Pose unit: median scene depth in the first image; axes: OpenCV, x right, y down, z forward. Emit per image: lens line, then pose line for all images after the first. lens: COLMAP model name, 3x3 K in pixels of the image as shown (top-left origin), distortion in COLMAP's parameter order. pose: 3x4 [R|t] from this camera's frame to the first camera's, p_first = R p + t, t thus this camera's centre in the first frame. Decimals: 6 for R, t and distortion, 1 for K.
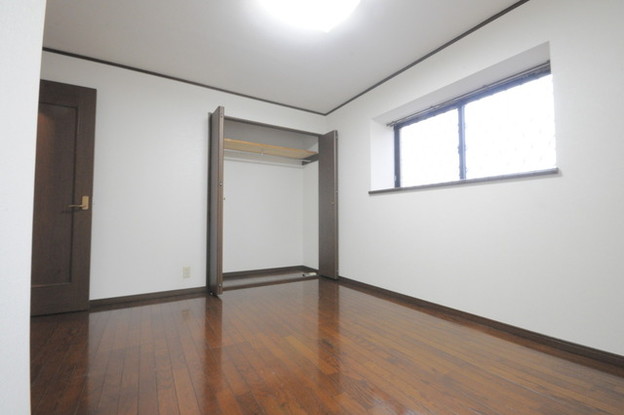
lens RADIAL K [[271.8, 0, 308.8], [0, 271.8, 207.4], [0, 0, 1]] dist [0.007664, -0.013969]
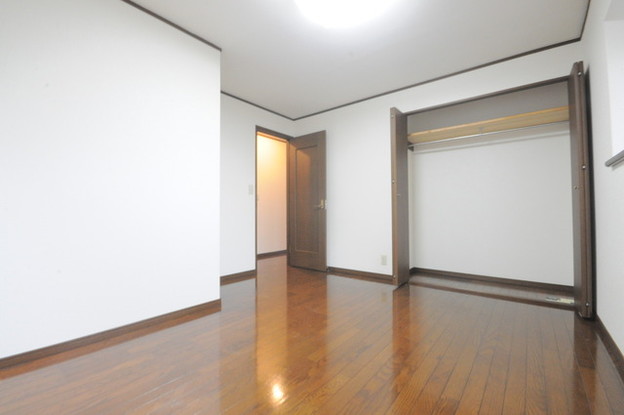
lens RADIAL K [[271.8, 0, 308.8], [0, 271.8, 207.4], [0, 0, 1]] dist [0.007664, -0.013969]
pose [[0.349794, -0.026635, -0.936448, 0.536130], [0.038613, 0.999156, -0.013995, 0.018655], [0.936031, -0.031263, 0.350527, 0.309368]]
